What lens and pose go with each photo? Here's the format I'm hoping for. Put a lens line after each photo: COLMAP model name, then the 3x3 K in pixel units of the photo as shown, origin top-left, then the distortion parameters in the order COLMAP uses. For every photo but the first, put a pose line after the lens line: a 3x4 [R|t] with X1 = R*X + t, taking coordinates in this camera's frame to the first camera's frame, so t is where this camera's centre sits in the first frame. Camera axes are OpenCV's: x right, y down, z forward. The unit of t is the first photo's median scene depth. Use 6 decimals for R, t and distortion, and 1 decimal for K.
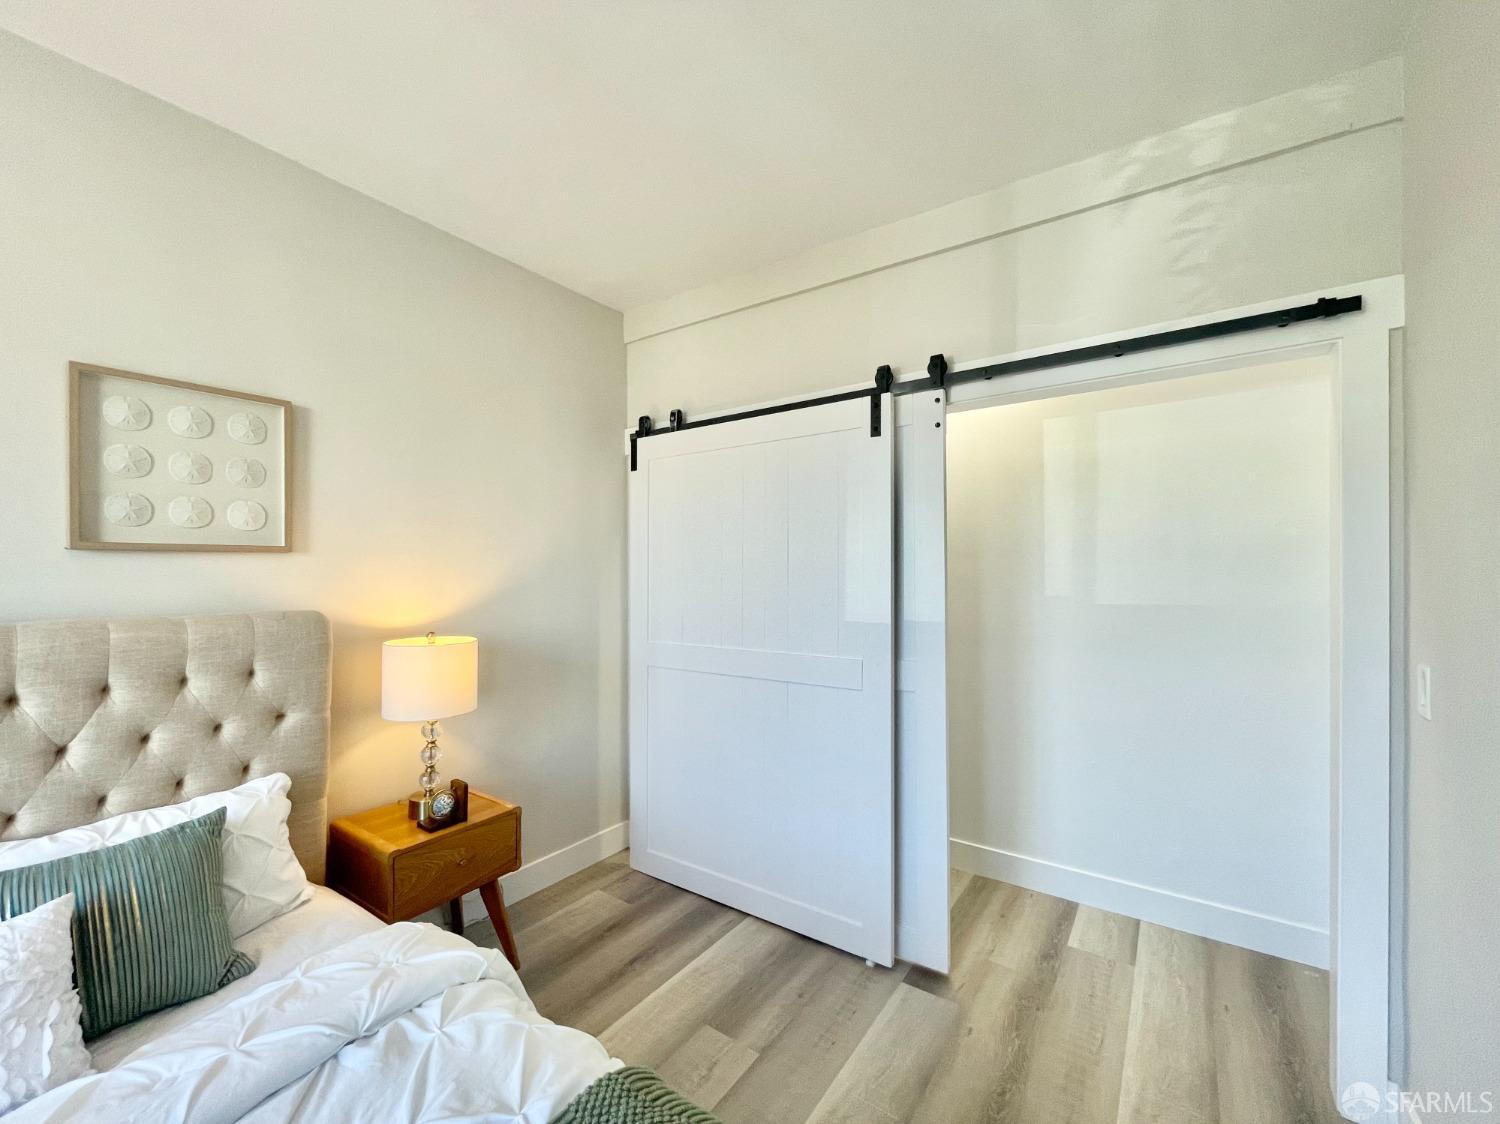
lens RADIAL K [[618.6, 0, 746.0], [0, 618.6, 571.7], [0, 0, 1]] dist [0.001974, -0.000111]
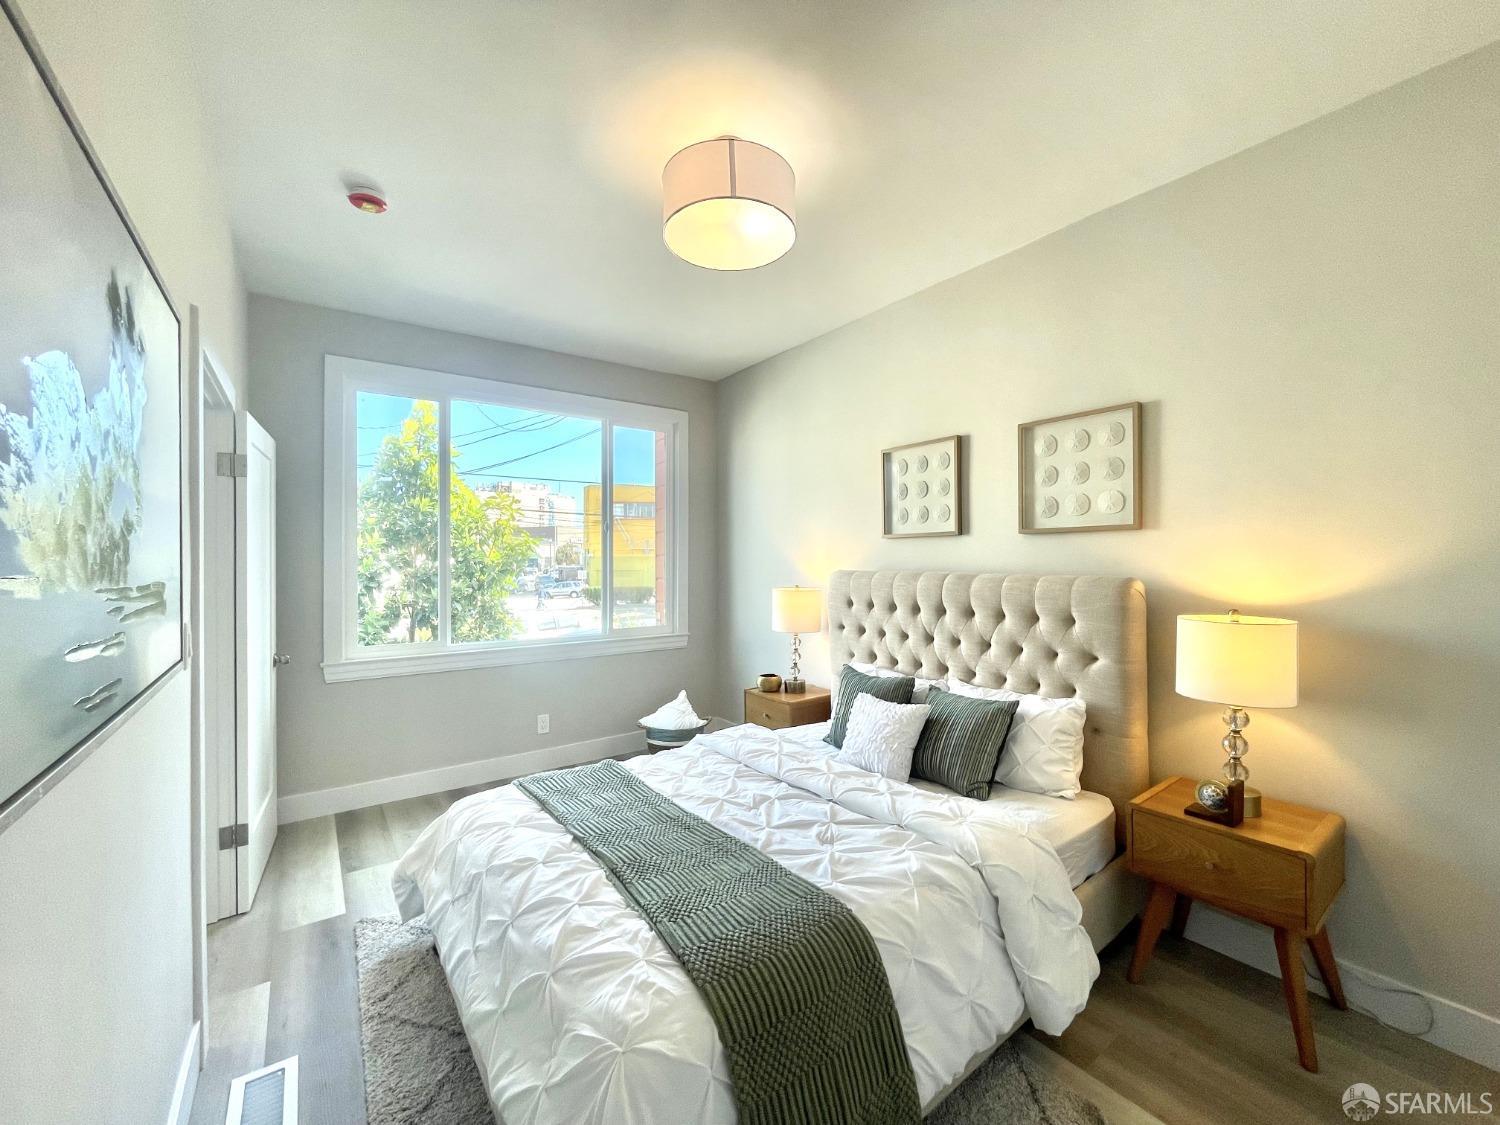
lens RADIAL K [[594.1, 0, 736.6], [0, 594.1, 557.9], [0, 0, 1]] dist [-0.001629, -0.000457]
pose [[-0.320698, 0.007750, -0.947150, 0.667392], [0.005956, 0.999963, 0.006165, 0.014818], [0.947163, -0.003664, -0.320733, 0.722497]]
